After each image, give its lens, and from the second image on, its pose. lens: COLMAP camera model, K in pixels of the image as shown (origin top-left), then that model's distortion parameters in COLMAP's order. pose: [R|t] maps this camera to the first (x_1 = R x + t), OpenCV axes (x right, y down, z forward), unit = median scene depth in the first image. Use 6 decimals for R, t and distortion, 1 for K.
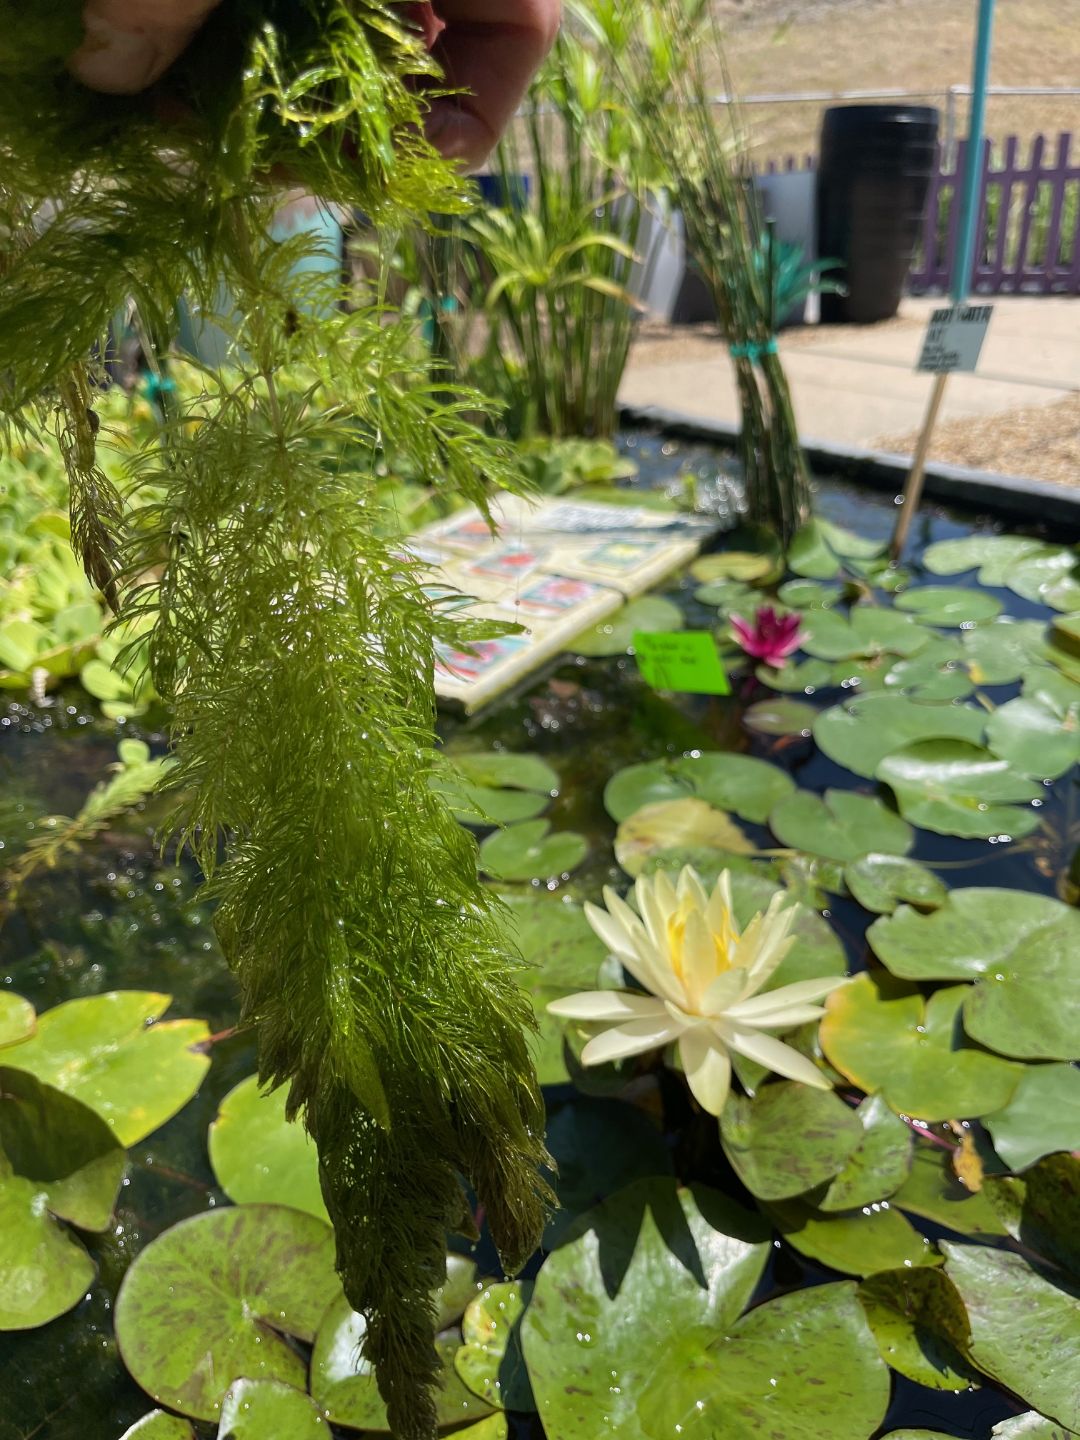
lens RADIAL K [[1261.0, 0, 540.0], [0, 1261.0, 720.0], [0, 0, 1]] dist [0.000731, -0.001273]
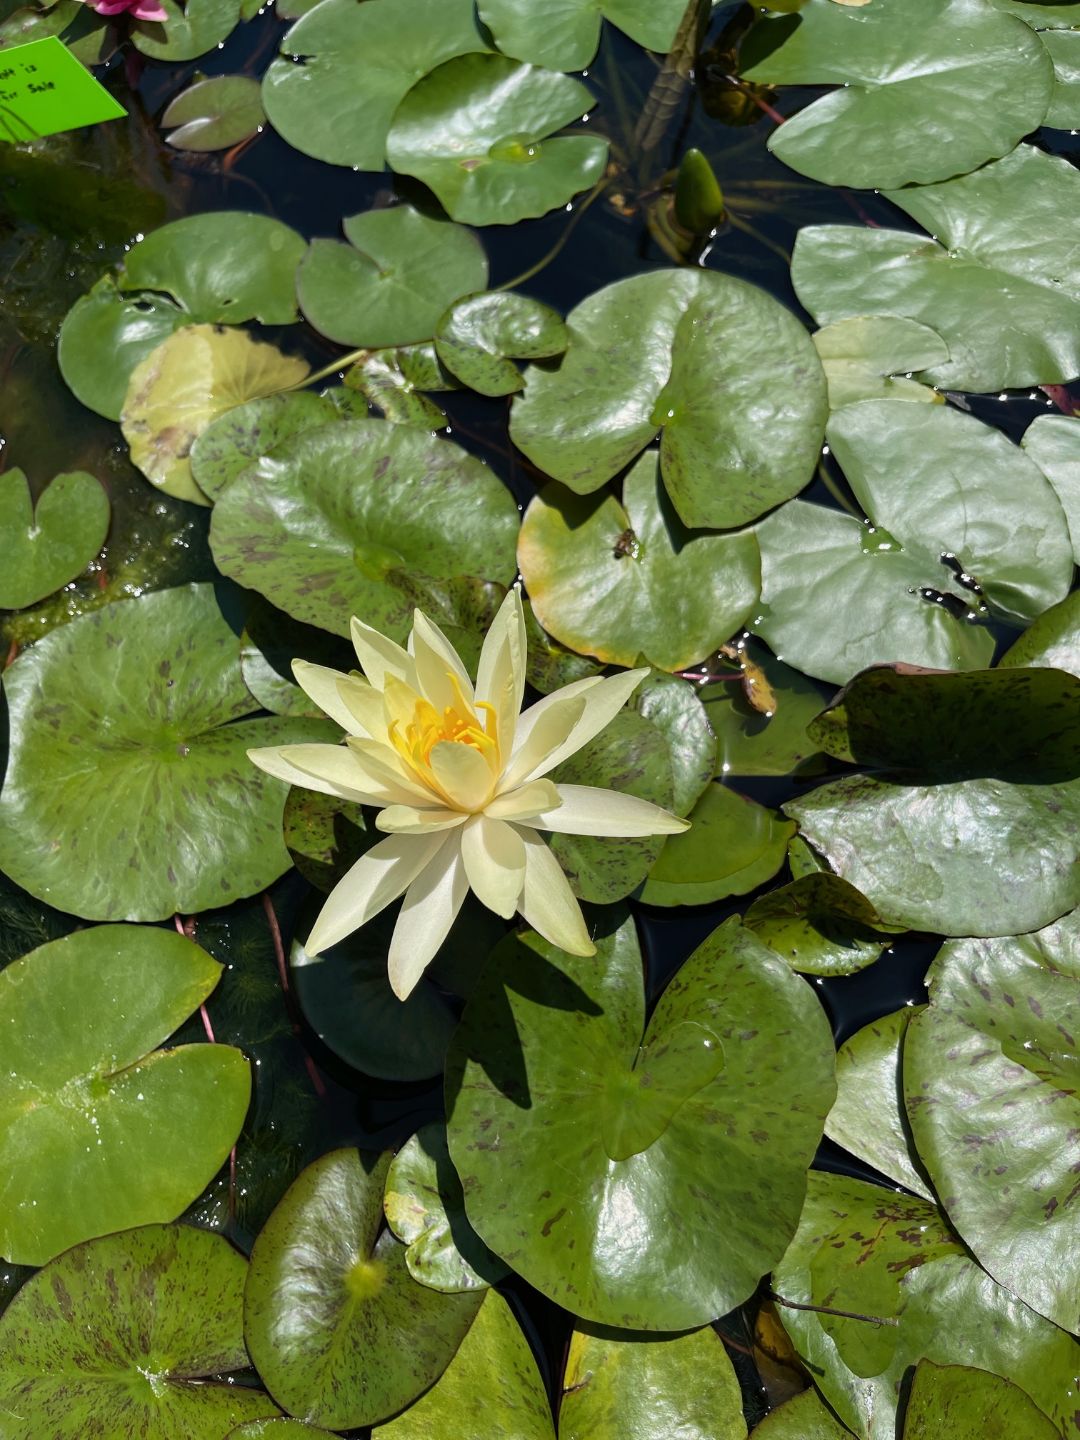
lens RADIAL K [[1261.0, 0, 540.0], [0, 1261.0, 720.0], [0, 0, 1]] dist [0.000731, -0.001273]
pose [[0.811651, -0.546299, 0.206835, 0.020702], [0.315813, 0.708257, 0.631374, -0.174042], [-0.491412, -0.447134, 0.747386, 0.321522]]
